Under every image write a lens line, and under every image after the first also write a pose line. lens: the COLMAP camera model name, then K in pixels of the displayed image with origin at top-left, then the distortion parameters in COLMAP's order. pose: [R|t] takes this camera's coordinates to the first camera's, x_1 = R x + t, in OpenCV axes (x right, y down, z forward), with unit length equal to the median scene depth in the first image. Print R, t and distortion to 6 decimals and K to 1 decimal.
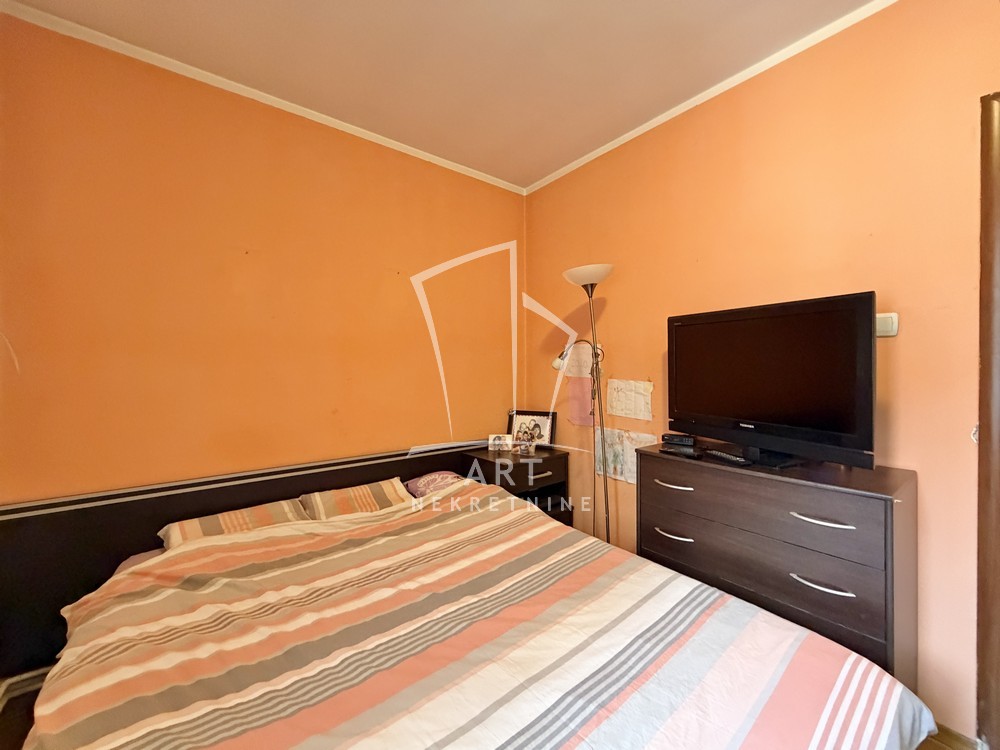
lens RADIAL K [[397.4, 0, 496.1], [0, 397.4, 376.4], [0, 0, 1]] dist [-0.000623, 0.000124]
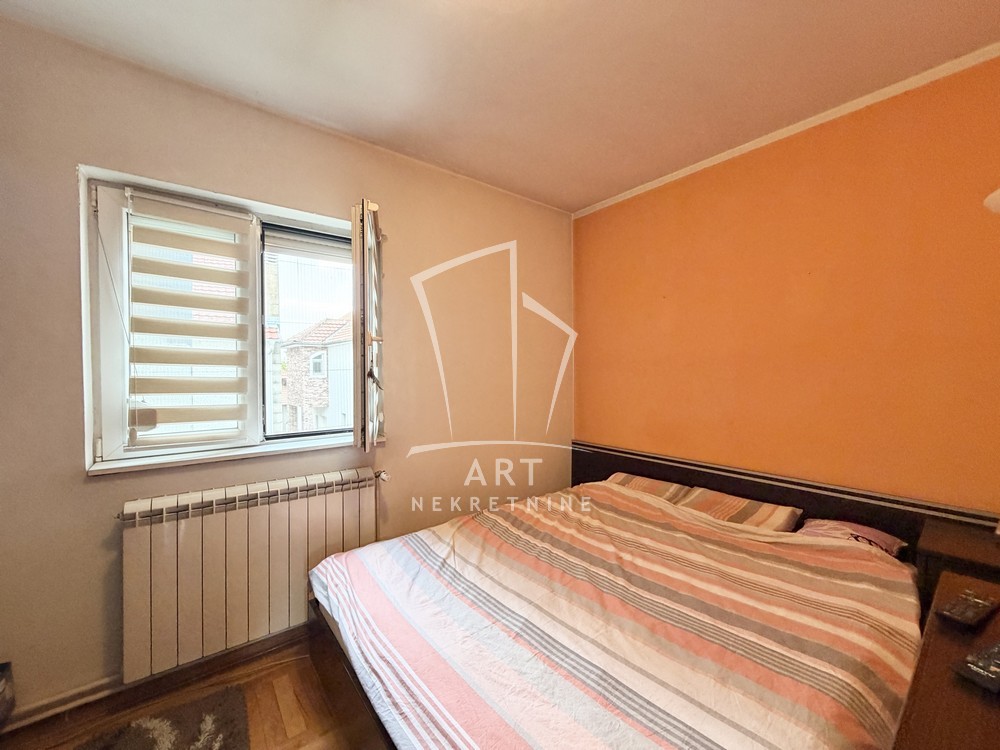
lens RADIAL K [[397.4, 0, 496.1], [0, 397.4, 376.4], [0, 0, 1]] dist [-0.000623, 0.000124]
pose [[0.006993, 0.013158, -0.999889, 0.906704], [-0.016770, 0.999774, 0.013040, -0.050204], [0.999835, 0.016677, 0.007212, 0.494006]]
